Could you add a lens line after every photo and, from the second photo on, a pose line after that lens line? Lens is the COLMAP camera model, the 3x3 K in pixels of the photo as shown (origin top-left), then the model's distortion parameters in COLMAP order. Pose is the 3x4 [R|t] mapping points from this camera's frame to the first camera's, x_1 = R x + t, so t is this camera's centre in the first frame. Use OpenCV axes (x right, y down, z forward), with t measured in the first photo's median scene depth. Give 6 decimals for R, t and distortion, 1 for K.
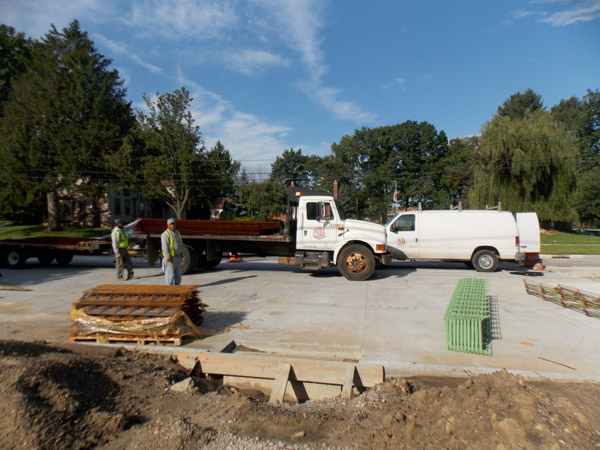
lens RADIAL K [[396.5, 0, 298.9], [0, 396.5, 222.0], [0, 0, 1]] dist [0.000004, -0.002245]
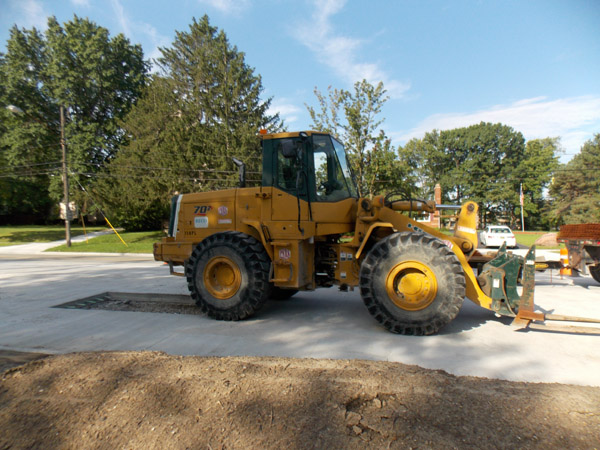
lens RADIAL K [[396.5, 0, 298.9], [0, 396.5, 222.0], [0, 0, 1]] dist [0.000004, -0.002245]
pose [[0.999205, -0.000819, -0.039854, -0.886701], [0.000158, 0.999863, -0.016572, 0.007372], [0.039862, 0.016553, 0.999068, 0.197733]]
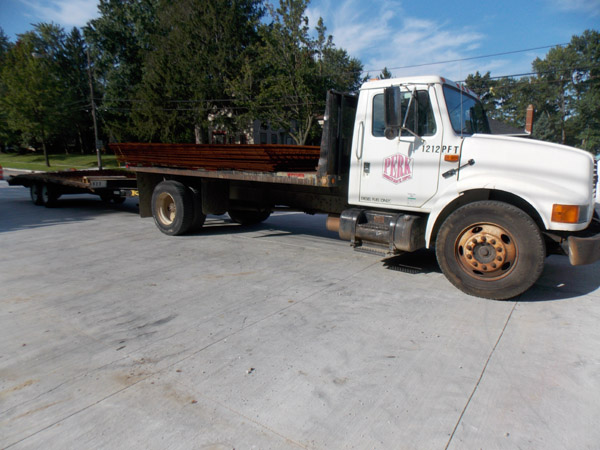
lens RADIAL K [[396.8, 0, 298.9], [0, 396.8, 221.9], [0, 0, 1]] dist [0.005213, 0.001386]
pose [[0.905927, 0.074263, -0.416870, 0.116515], [-0.010952, 0.988280, 0.152257, 0.017951], [0.423291, -0.133369, 0.896123, 0.496756]]
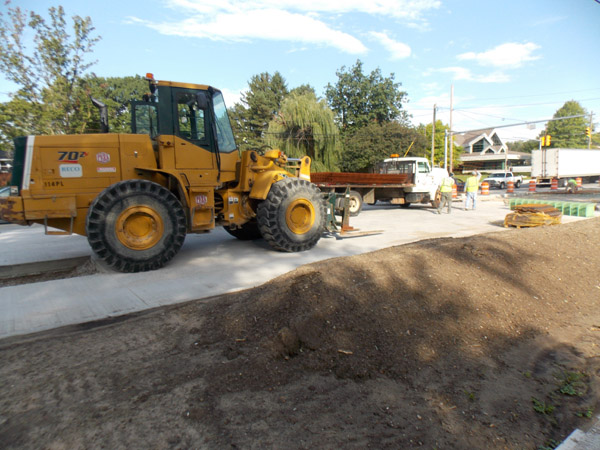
lens RADIAL K [[396.5, 0, 298.9], [0, 396.5, 222.0], [0, 0, 1]] dist [0.000004, -0.002245]
pose [[0.687566, -0.089623, 0.720570, -1.246554], [0.017505, 0.994111, 0.106943, 0.014079], [-0.725911, -0.060917, 0.685086, 0.225369]]
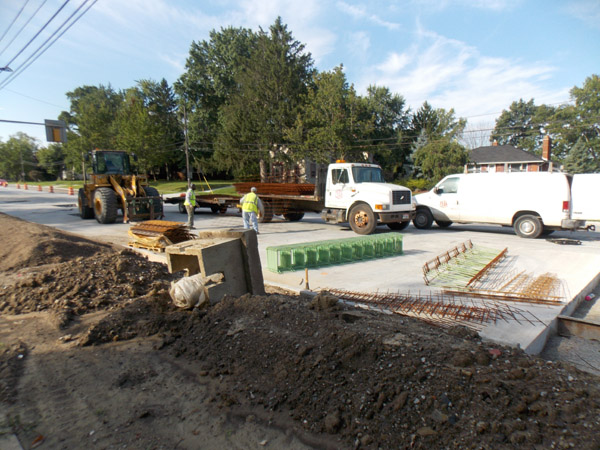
lens RADIAL K [[396.5, 0, 298.9], [0, 396.5, 222.0], [0, 0, 1]] dist [0.000004, -0.002245]
pose [[0.837556, 0.054578, -0.543619, 0.533826], [-0.001685, 0.995251, 0.097323, -0.004846], [0.546349, -0.080598, 0.833670, -0.086294]]
